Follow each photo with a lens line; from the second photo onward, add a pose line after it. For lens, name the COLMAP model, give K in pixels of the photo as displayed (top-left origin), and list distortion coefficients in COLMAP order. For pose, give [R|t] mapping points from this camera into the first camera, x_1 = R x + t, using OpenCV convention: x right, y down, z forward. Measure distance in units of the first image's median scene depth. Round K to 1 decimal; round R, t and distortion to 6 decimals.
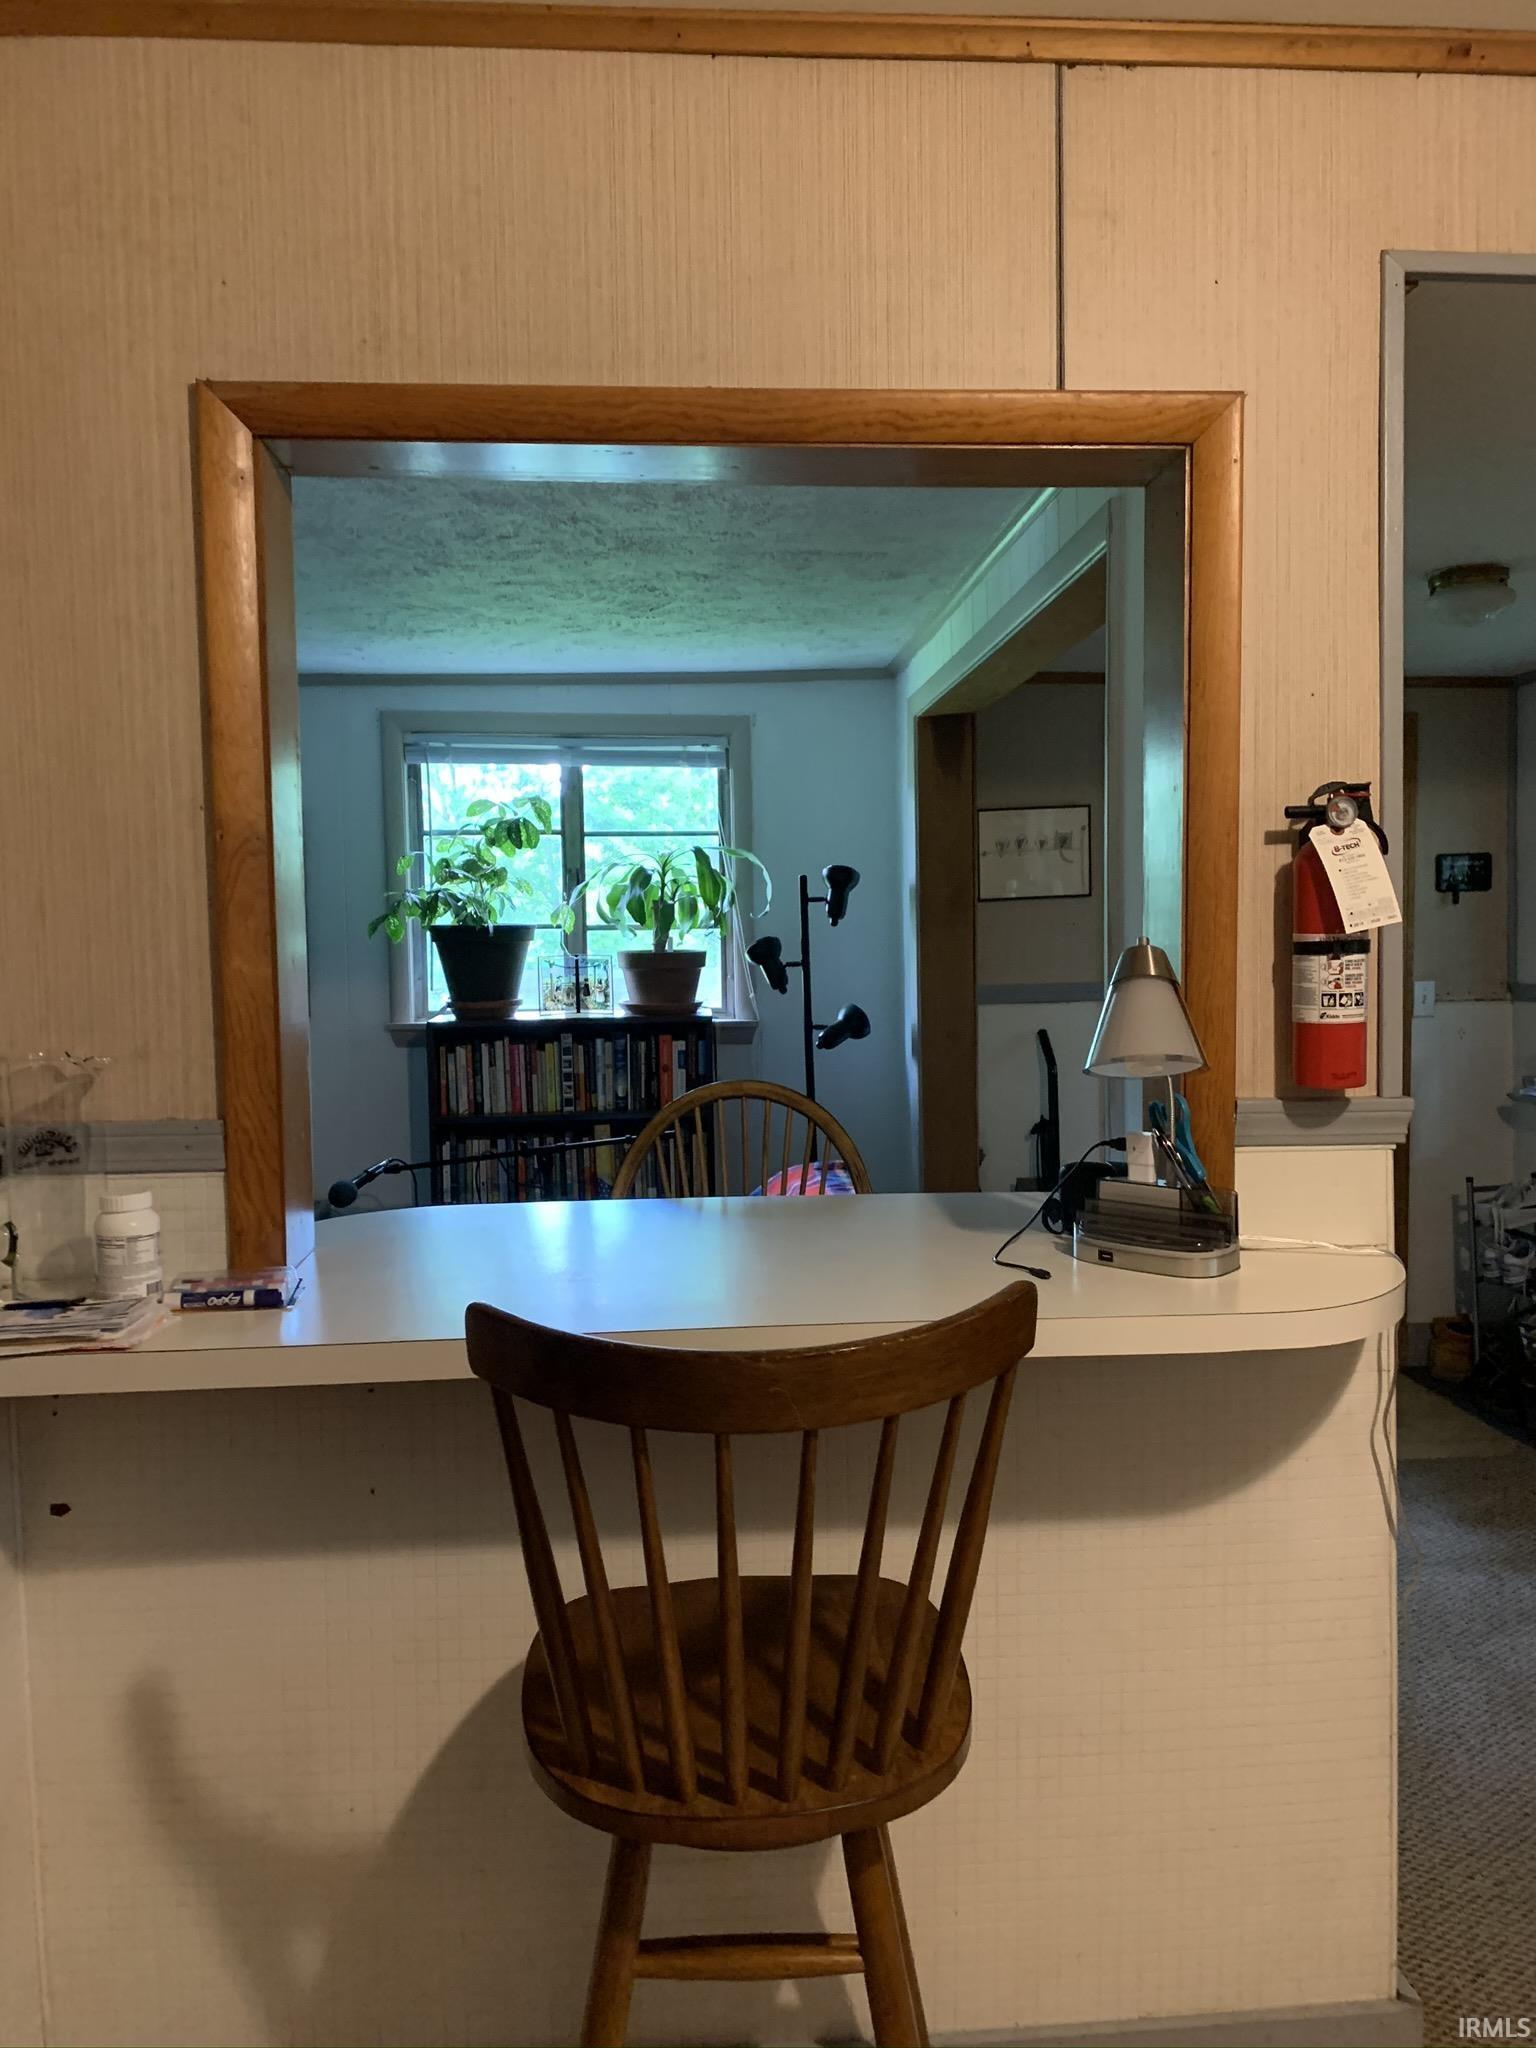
lens RADIAL K [[1551.3, 0, 768.0], [0, 1551.3, 1024.0], [0, 0, 1]] dist [0.030540, -0.001108]
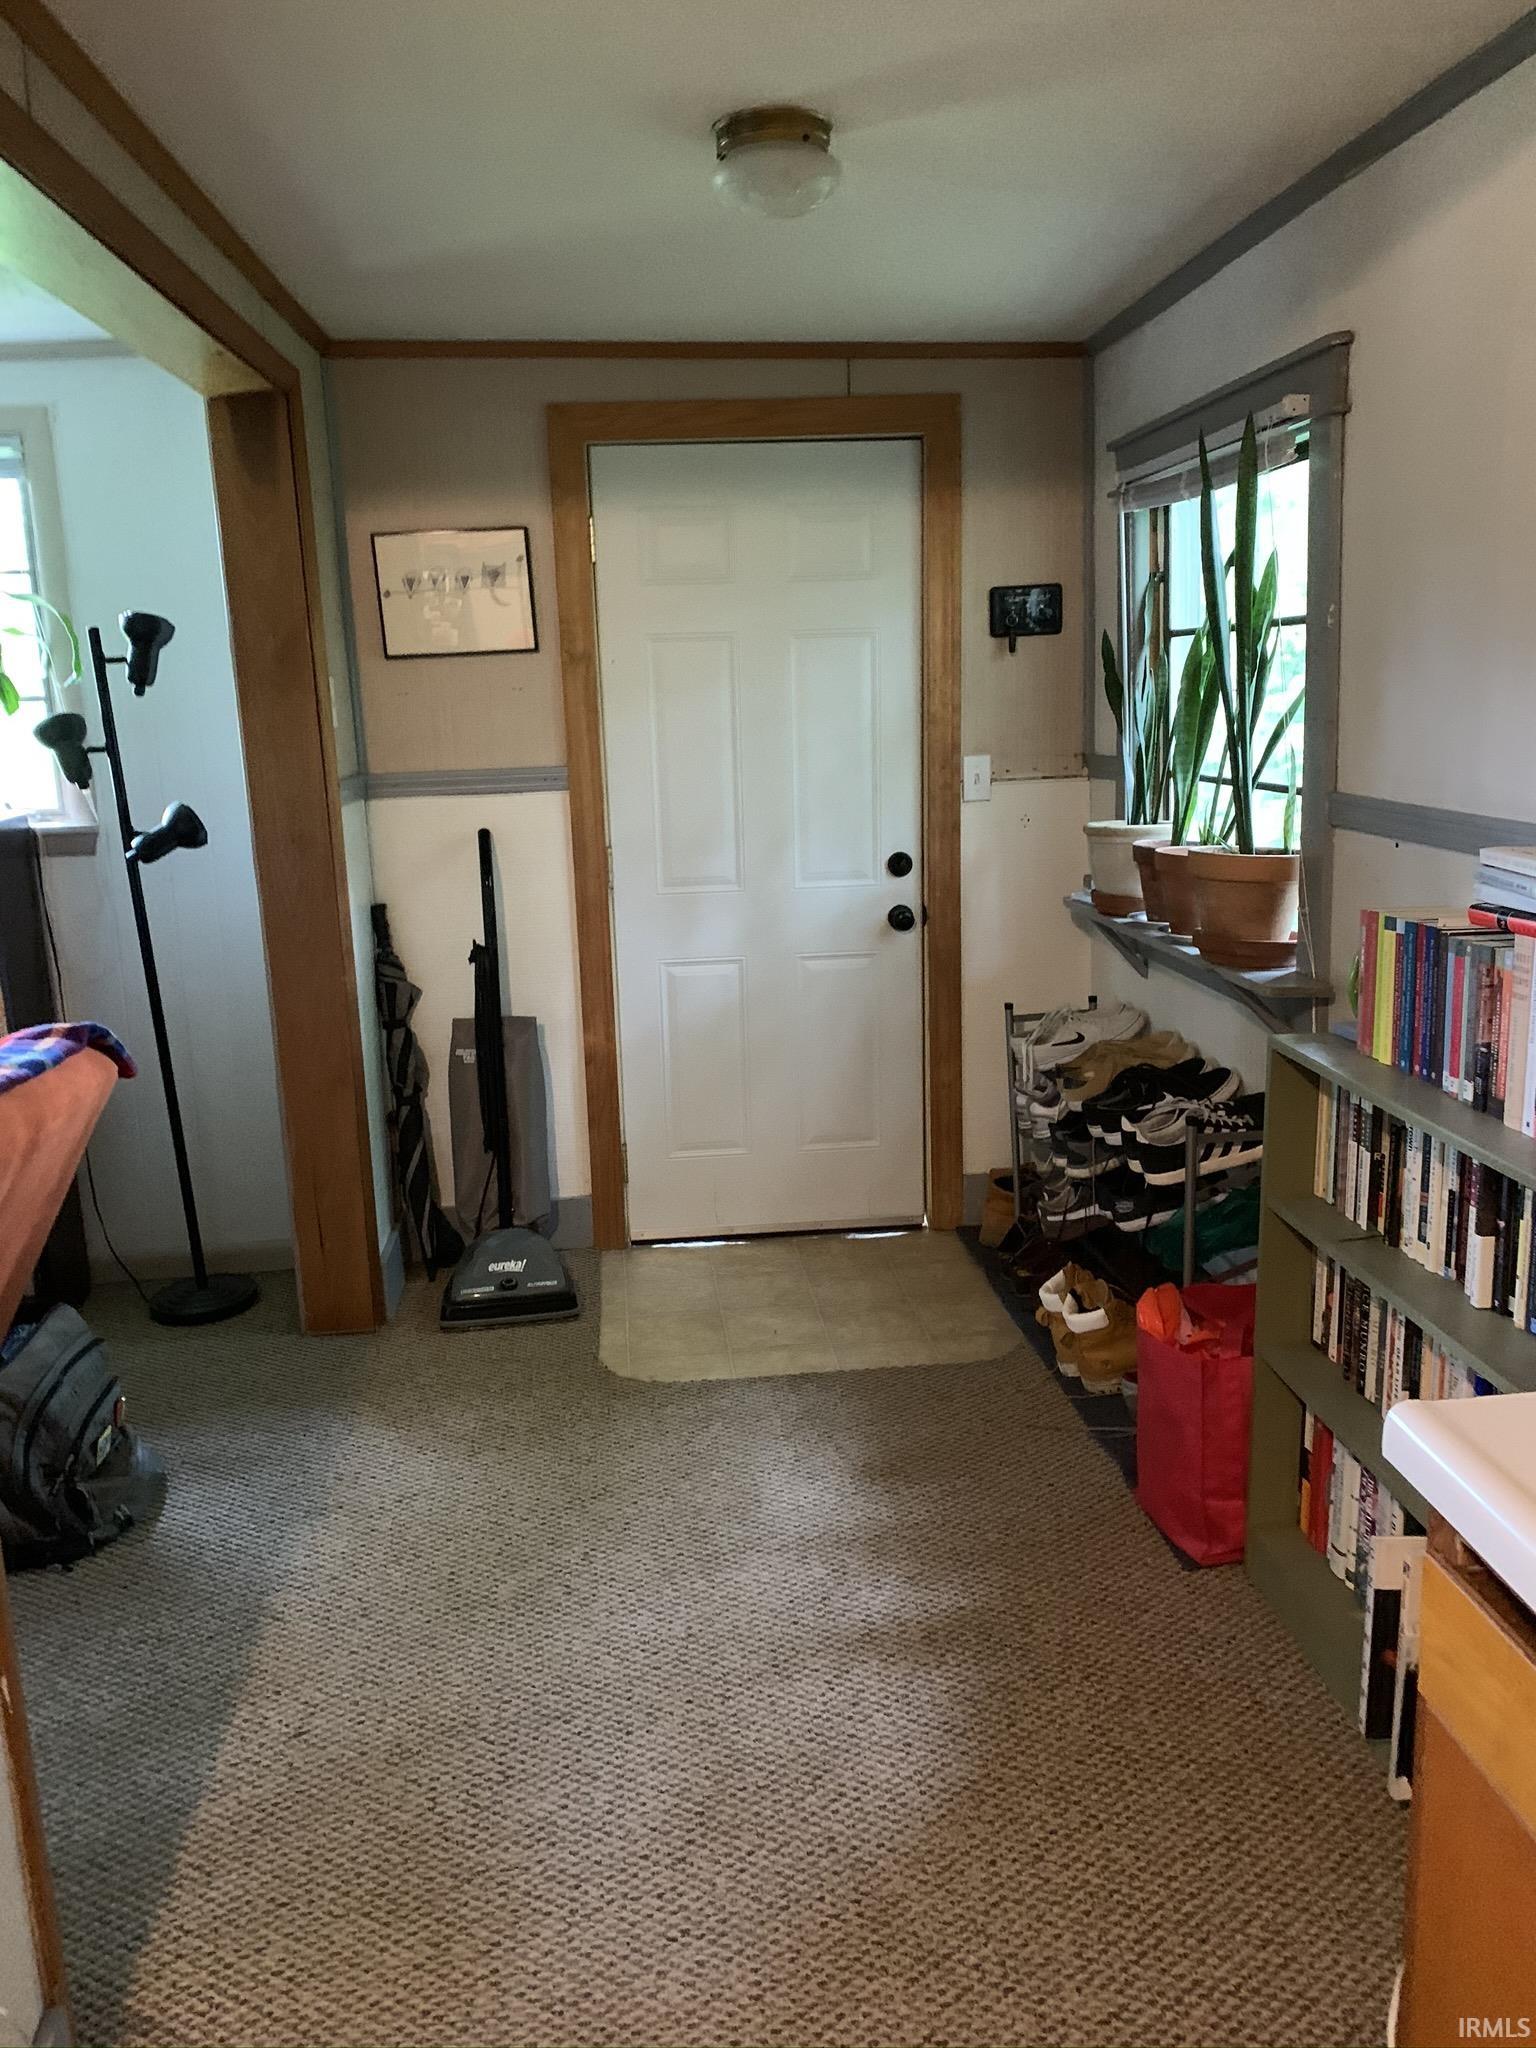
lens RADIAL K [[1551.3, 0, 768.0], [0, 1551.3, 1024.0], [0, 0, 1]] dist [0.030540, -0.001108]
pose [[0.999005, -0.026536, 0.035834, 0.306859], [0.020802, 0.988186, 0.151841, -0.015363], [-0.039440, -0.150944, 0.987755, 0.226069]]
